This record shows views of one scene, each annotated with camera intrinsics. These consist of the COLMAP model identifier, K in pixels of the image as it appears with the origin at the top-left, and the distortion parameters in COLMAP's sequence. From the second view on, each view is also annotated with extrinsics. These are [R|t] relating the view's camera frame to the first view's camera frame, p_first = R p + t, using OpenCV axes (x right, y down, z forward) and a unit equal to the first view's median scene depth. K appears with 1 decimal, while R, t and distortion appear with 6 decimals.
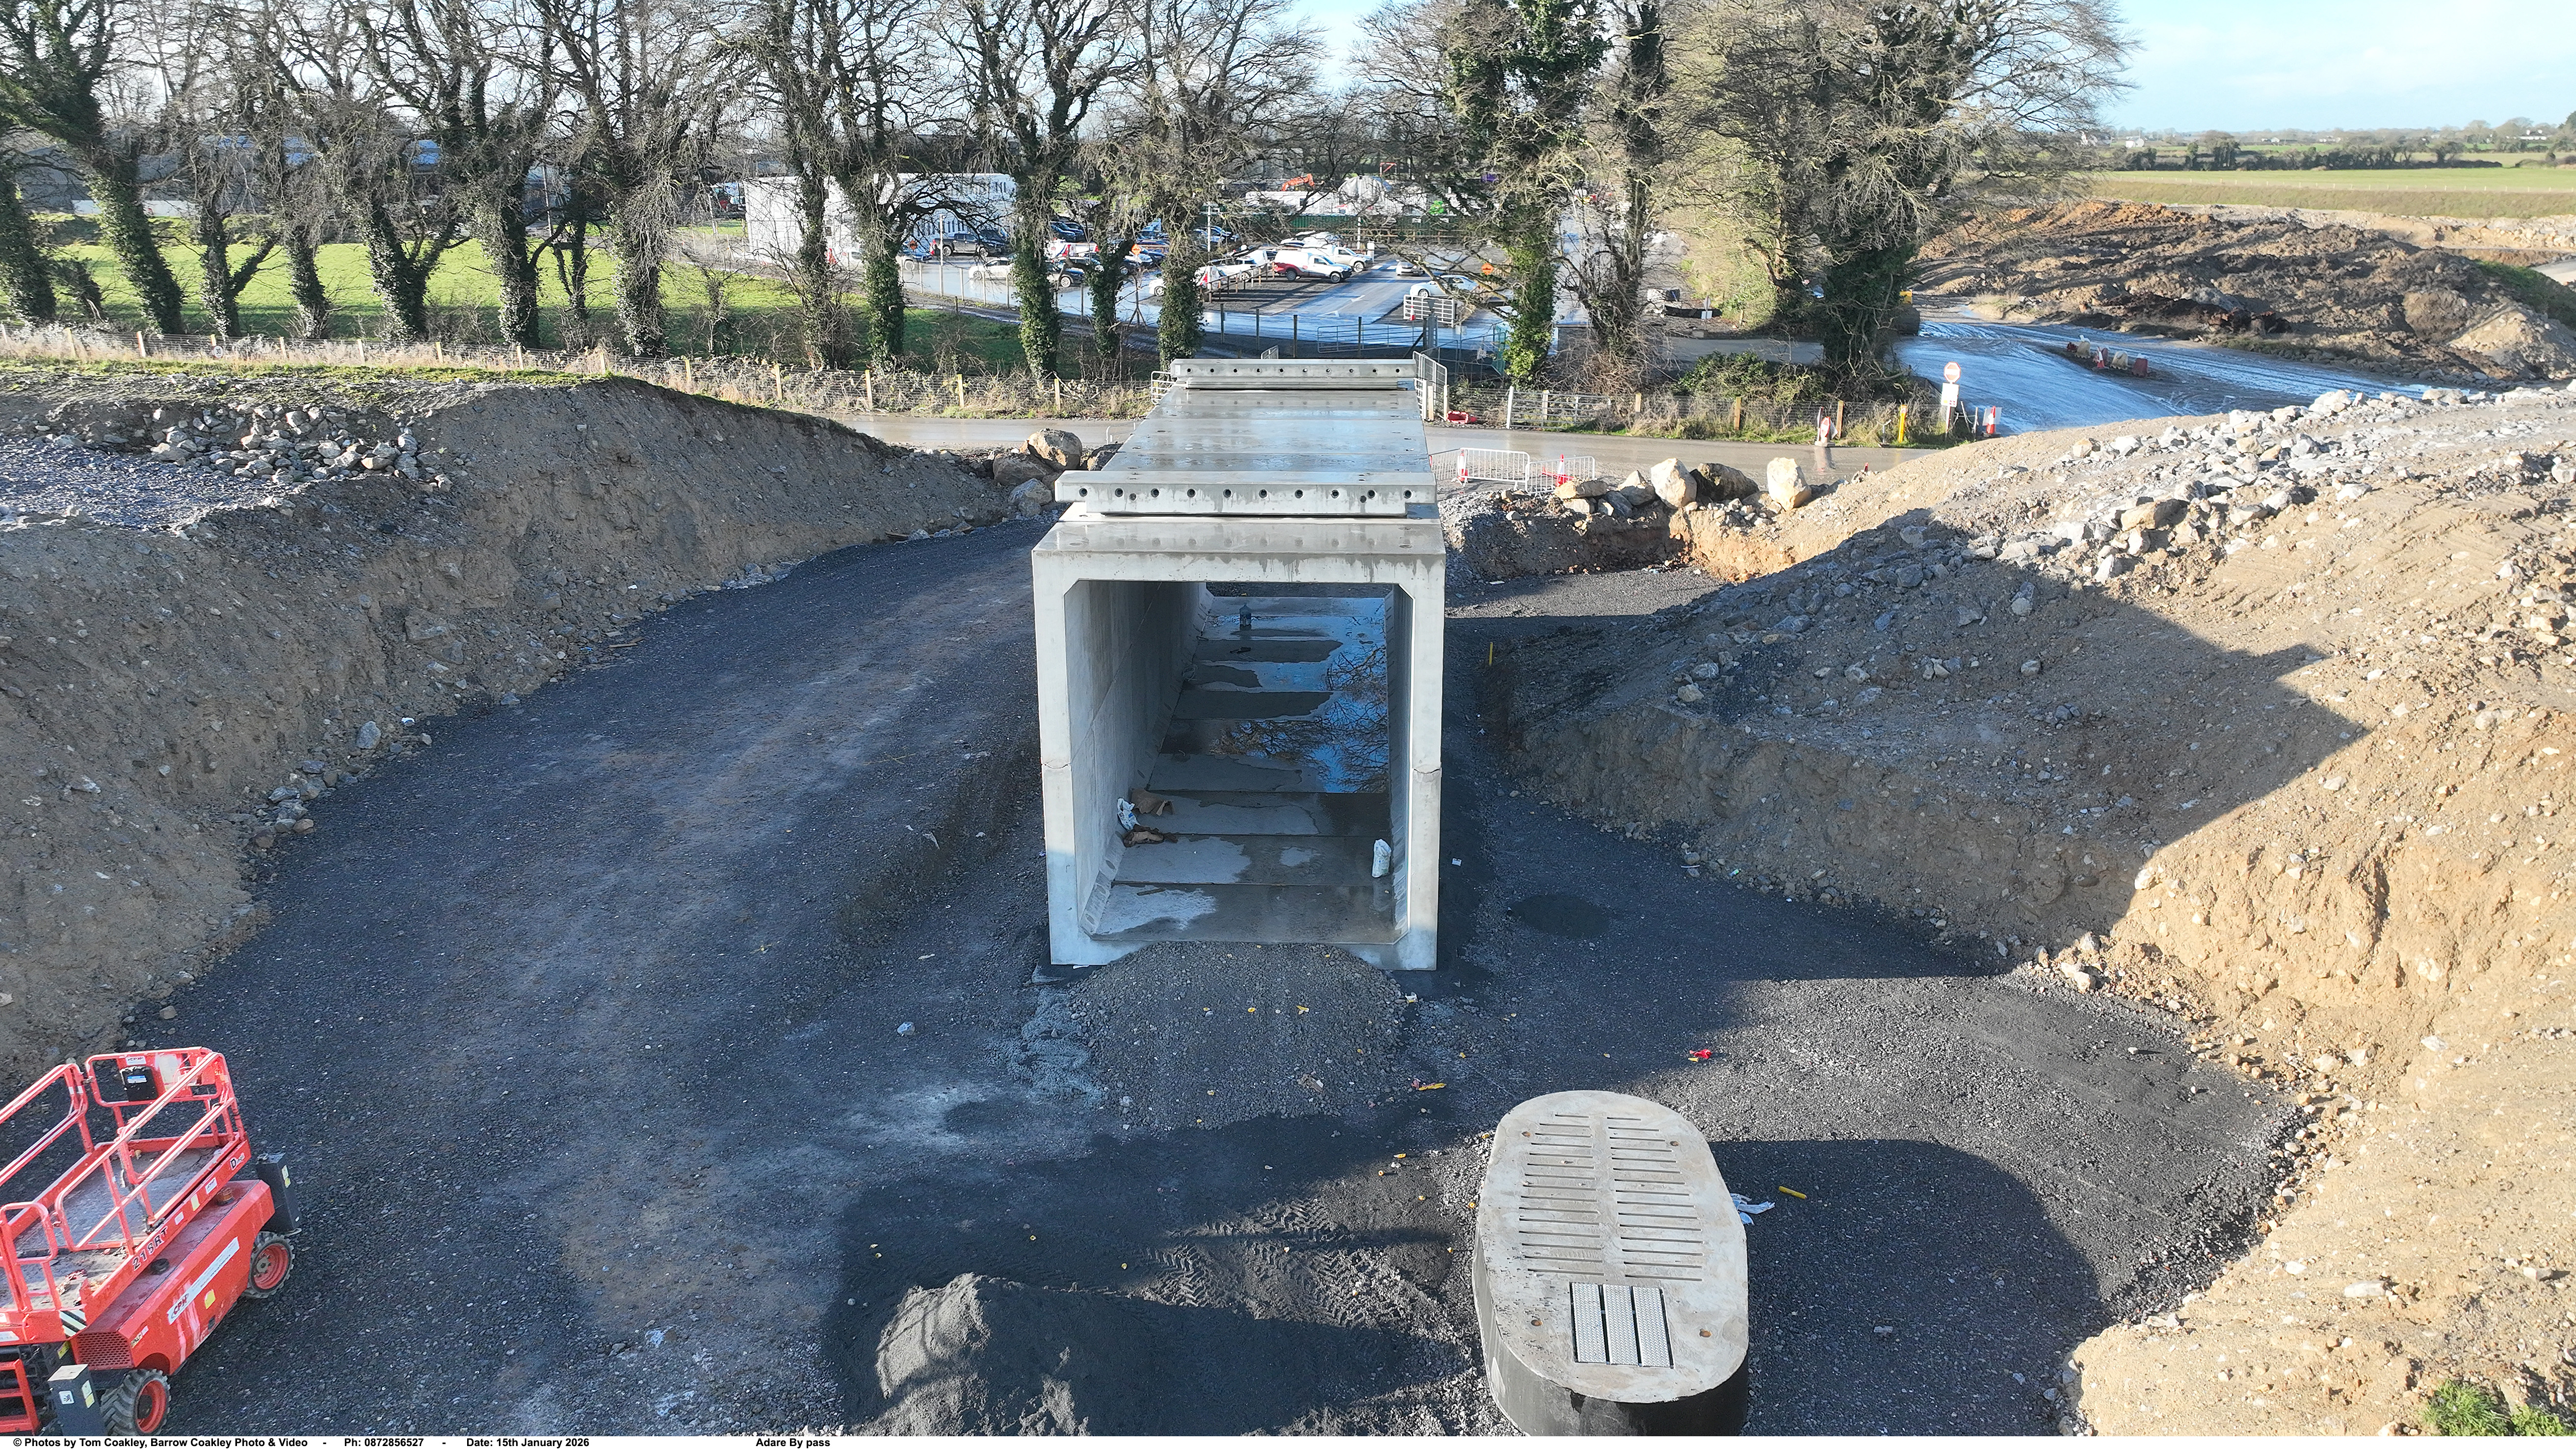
lens RADIAL K [[1824.5, 0, 1288.0], [0, 1824.5, 724.5], [0, 0, 1]] dist [-0.010804, 0.032675]
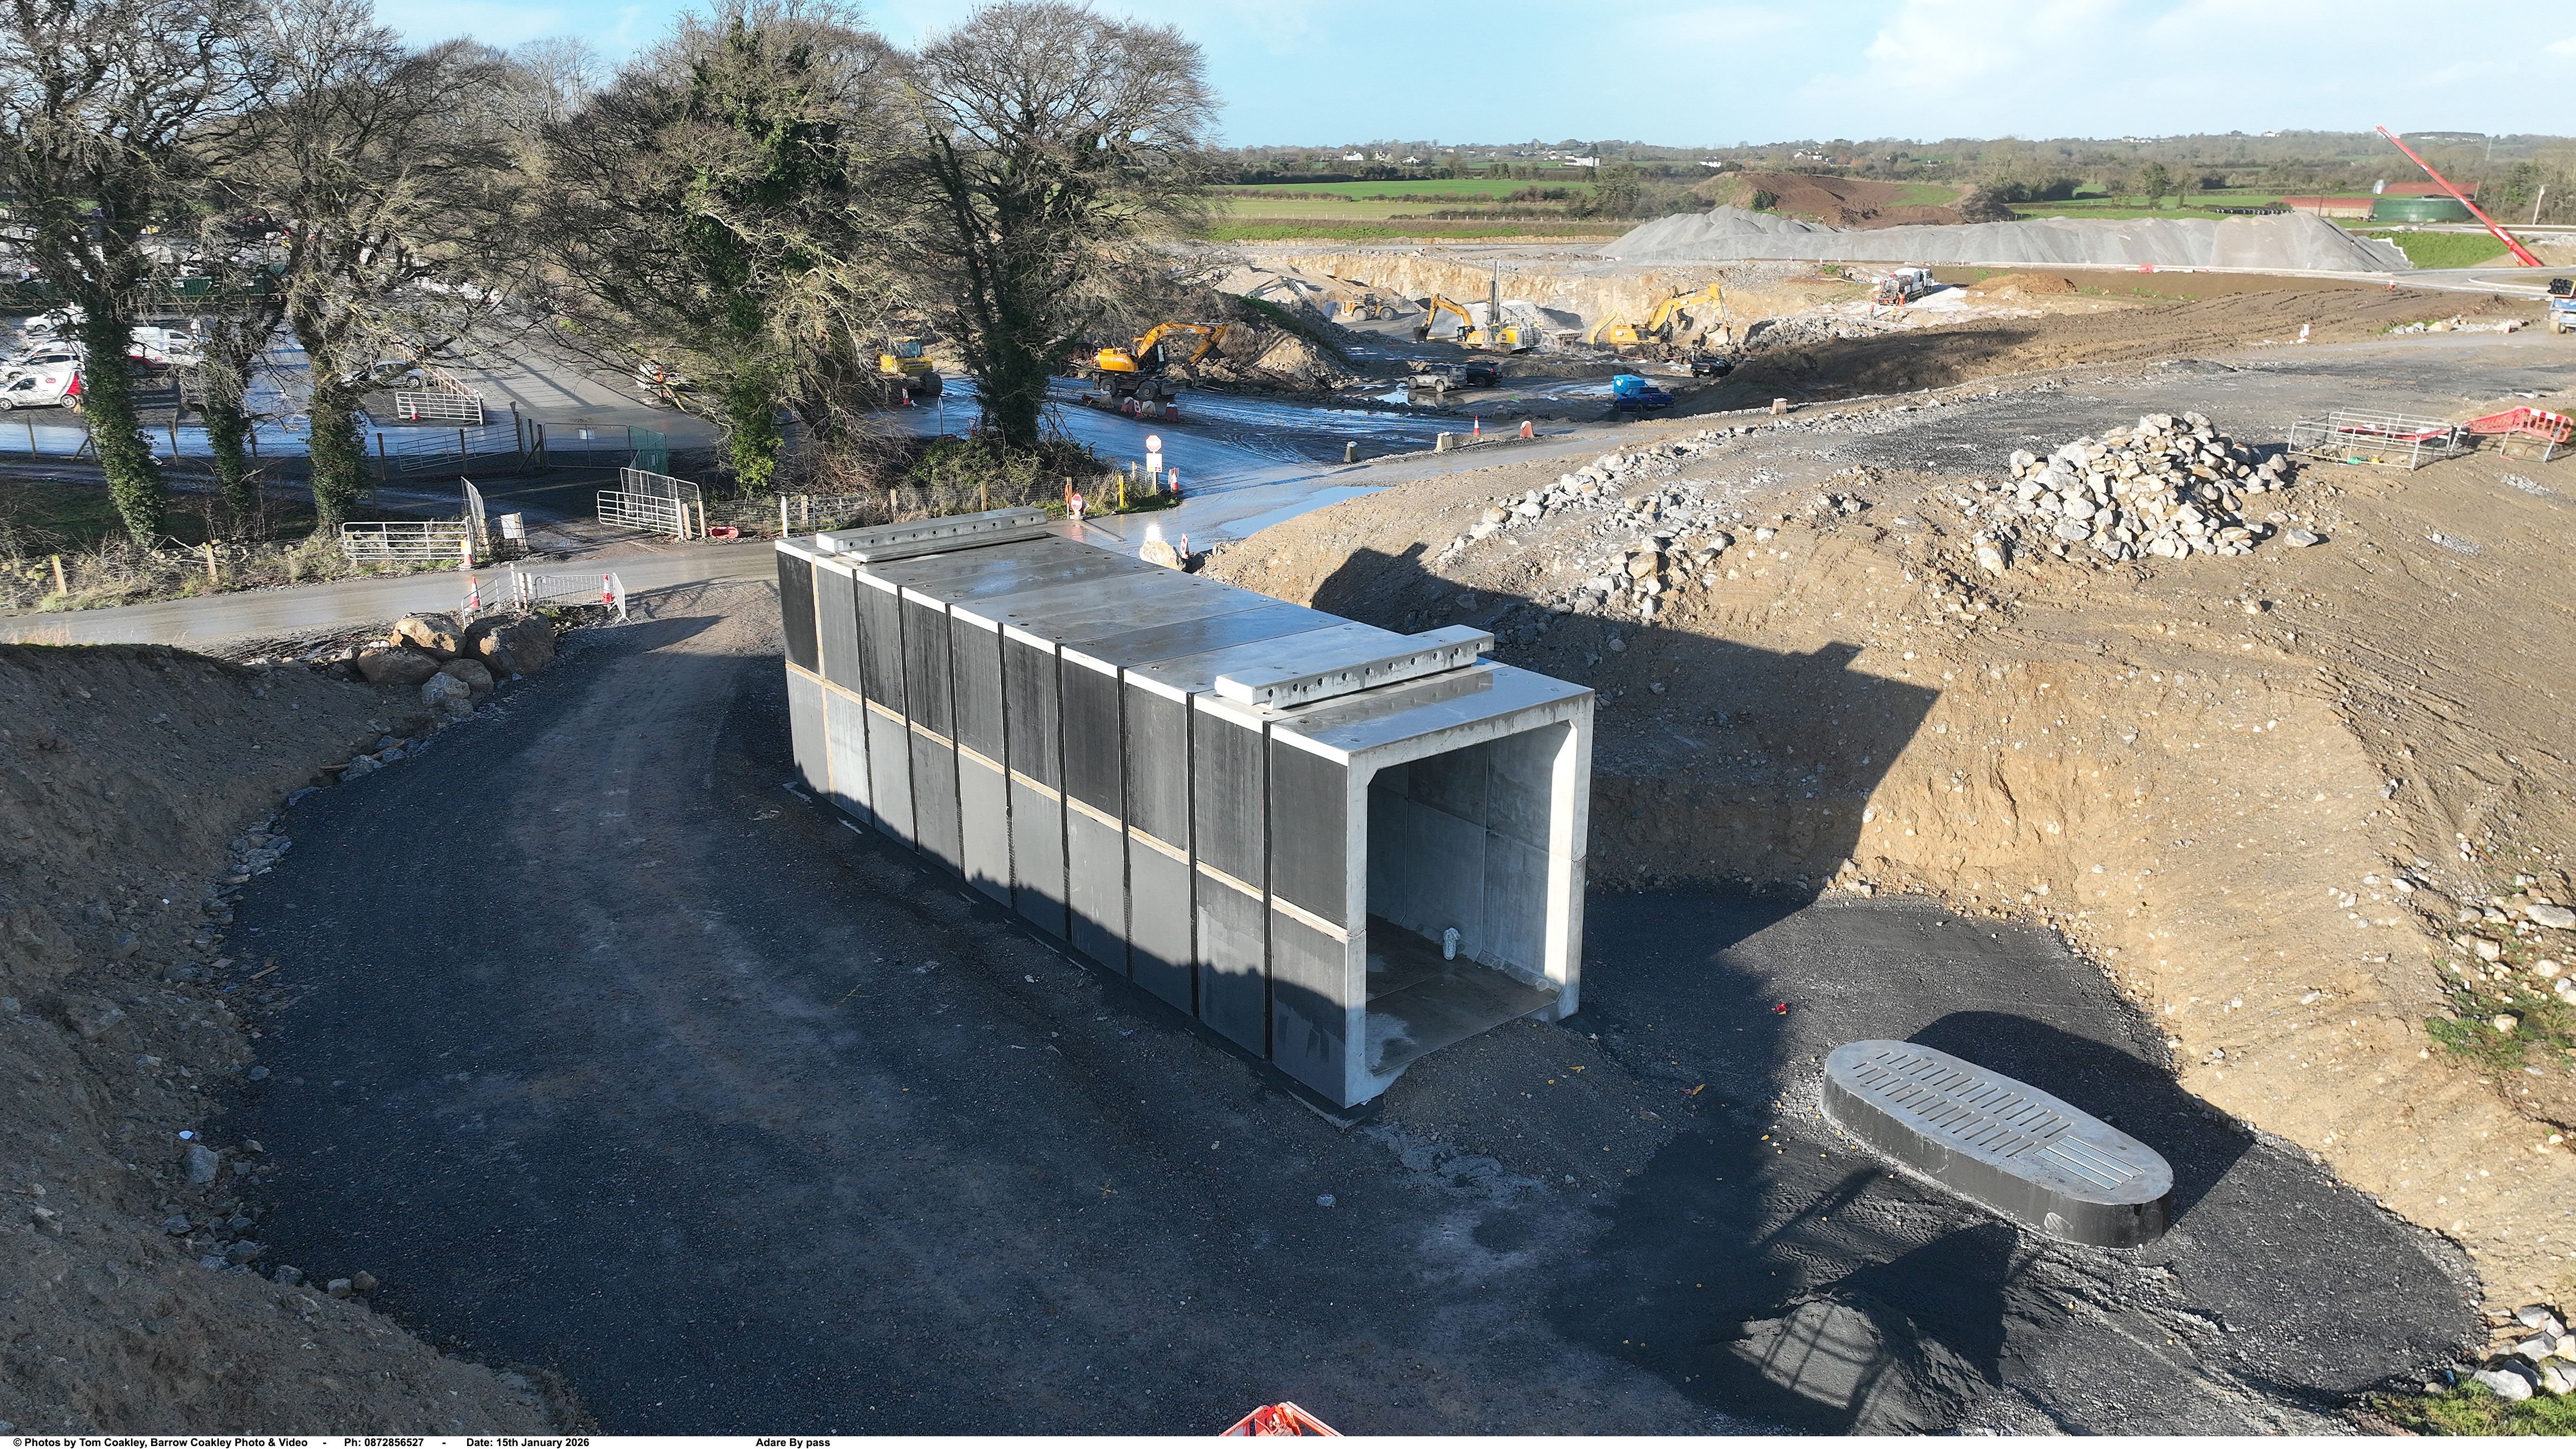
lens RADIAL K [[1824.5, 0, 1288.0], [0, 1824.5, 724.5], [0, 0, 1]] dist [-0.010804, 0.032675]
pose [[0.748216, -0.194537, 0.634294, -0.675115], [0.198456, 0.977897, 0.065820, -0.148708], [-0.633079, 0.076632, 0.770285, 0.111582]]
